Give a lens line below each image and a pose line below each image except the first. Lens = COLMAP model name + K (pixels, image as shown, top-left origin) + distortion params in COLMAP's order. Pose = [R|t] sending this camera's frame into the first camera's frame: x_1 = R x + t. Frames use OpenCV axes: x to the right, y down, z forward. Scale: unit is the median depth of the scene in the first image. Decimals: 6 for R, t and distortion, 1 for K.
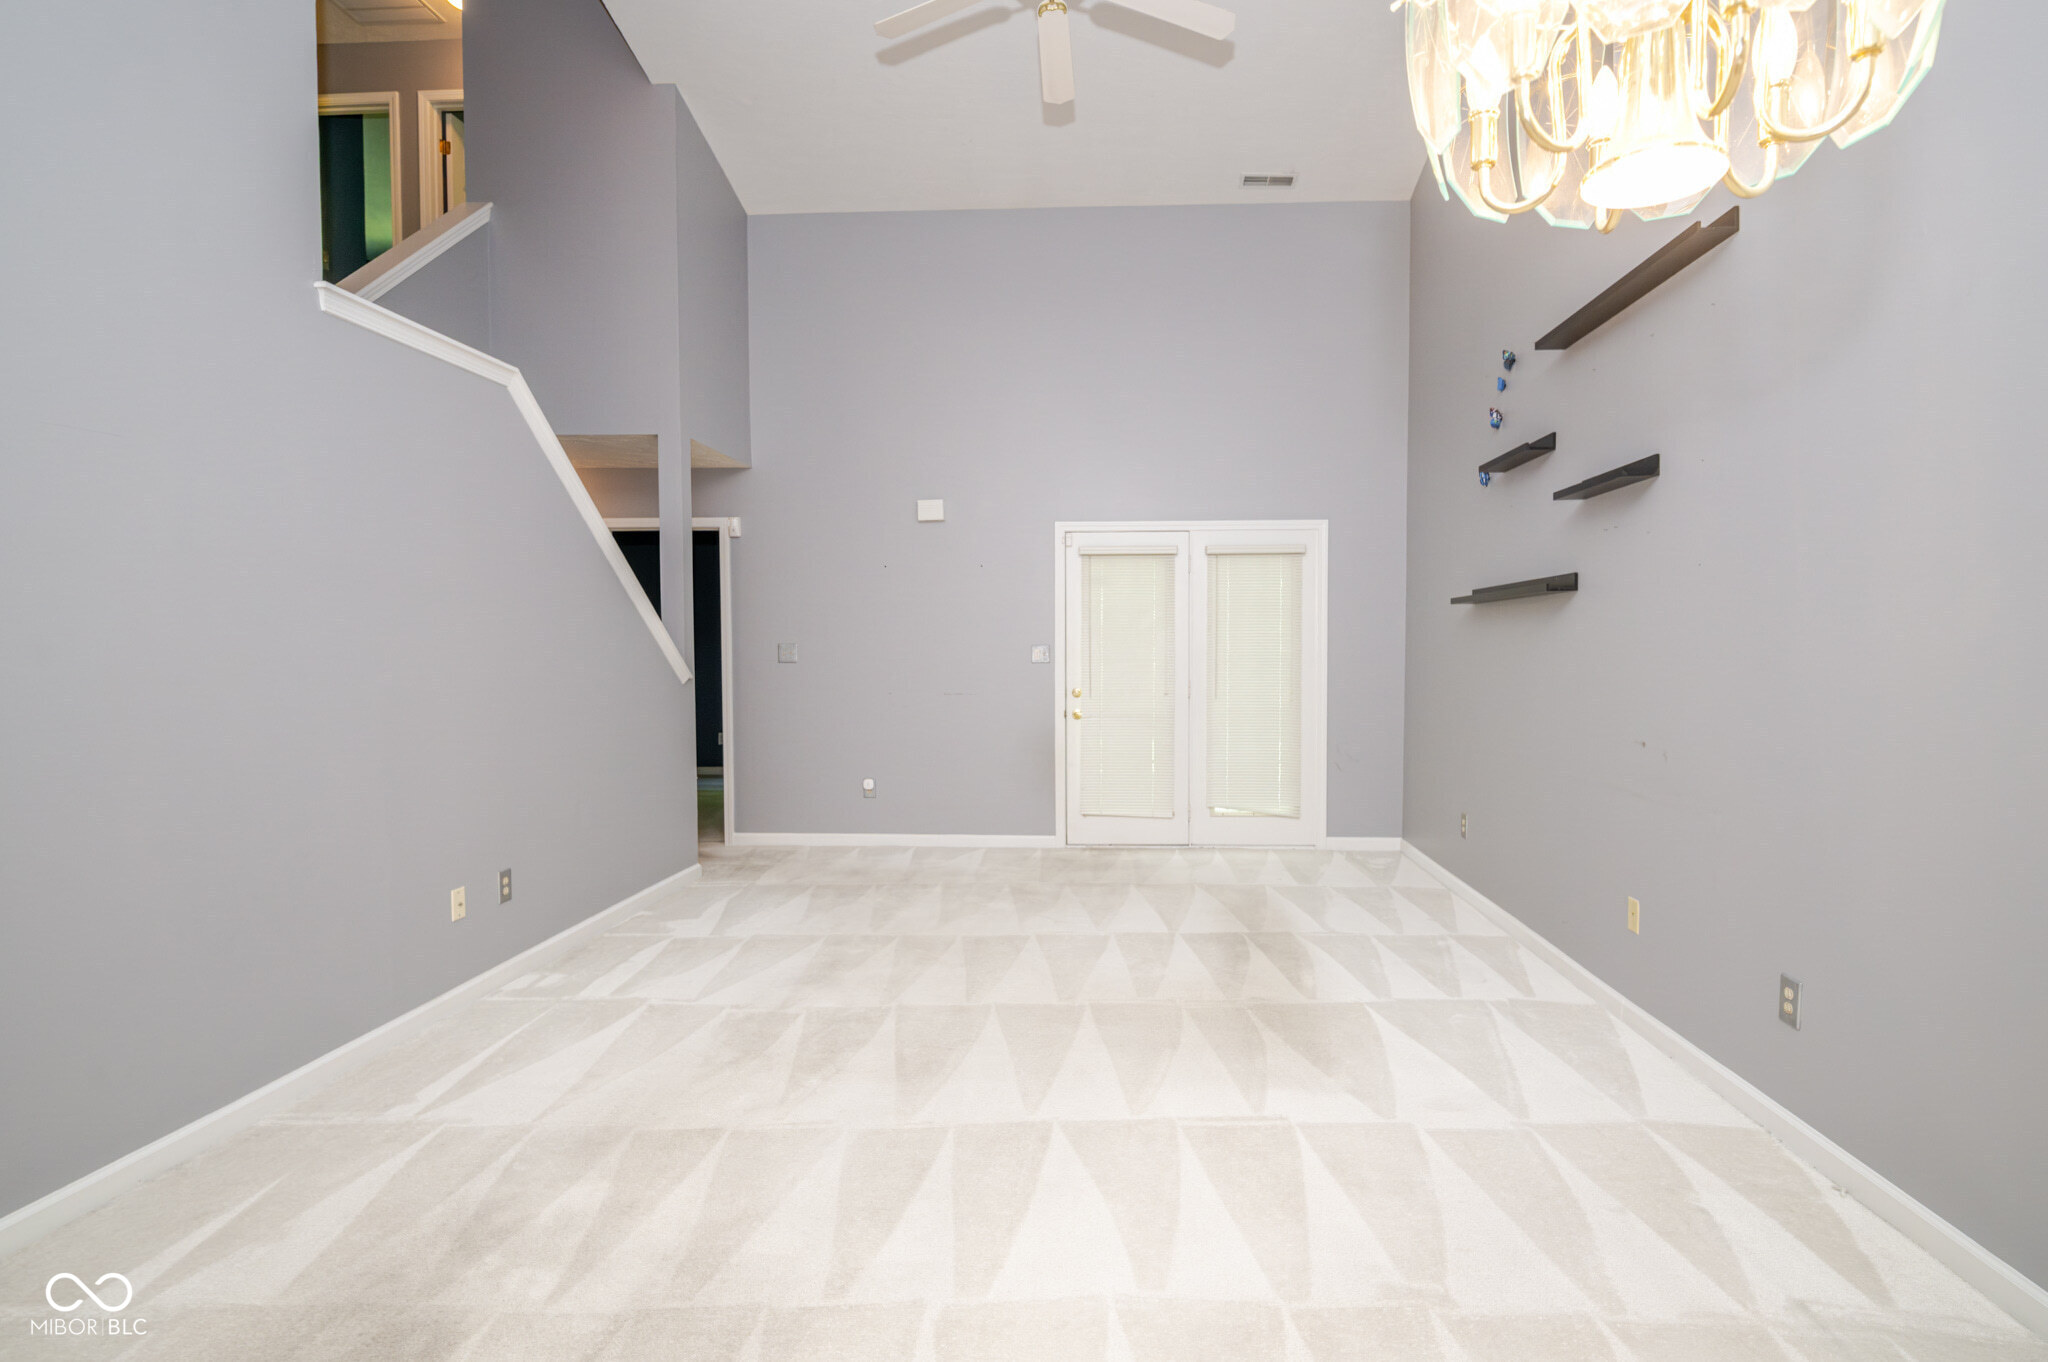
lens RADIAL K [[1005.3, 0, 1096.1], [0, 1005.3, 688.8], [0, 0, 1]] dist [0.002869, -0.007772]
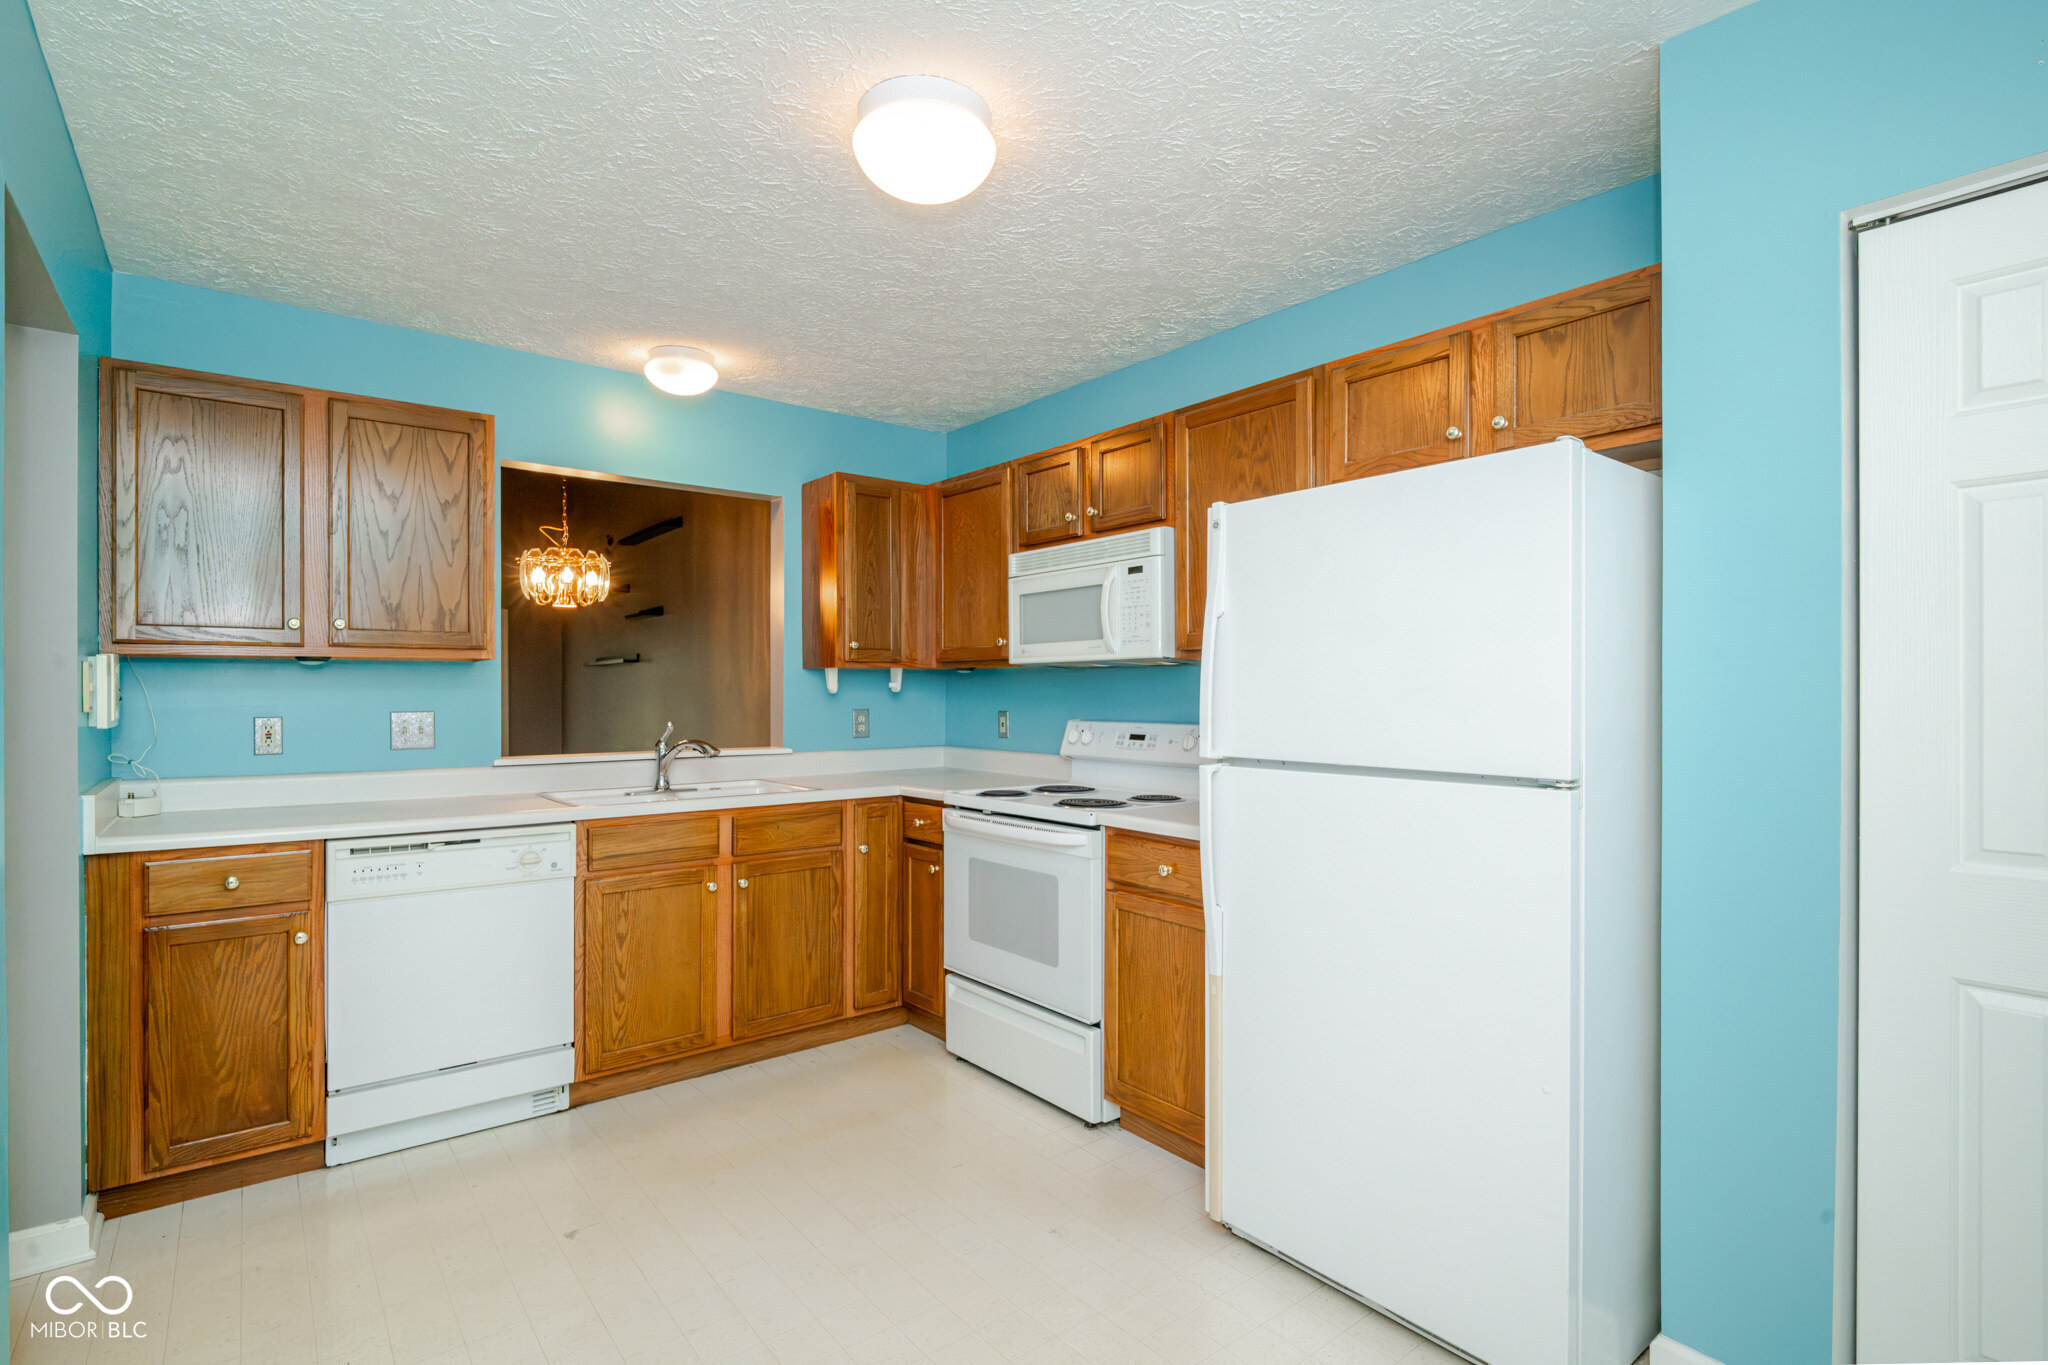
lens RADIAL K [[979.2, 0, 1013.4], [0, 979.2, 687.6], [0, 0, 1]] dist [-0.002661, -0.001553]
pose [[0.761789, 0.003249, 0.647817, -0.256049], [0.028465, 0.998854, -0.038482, 0.060083], [-0.647199, 0.047755, 0.760824, -1.084159]]
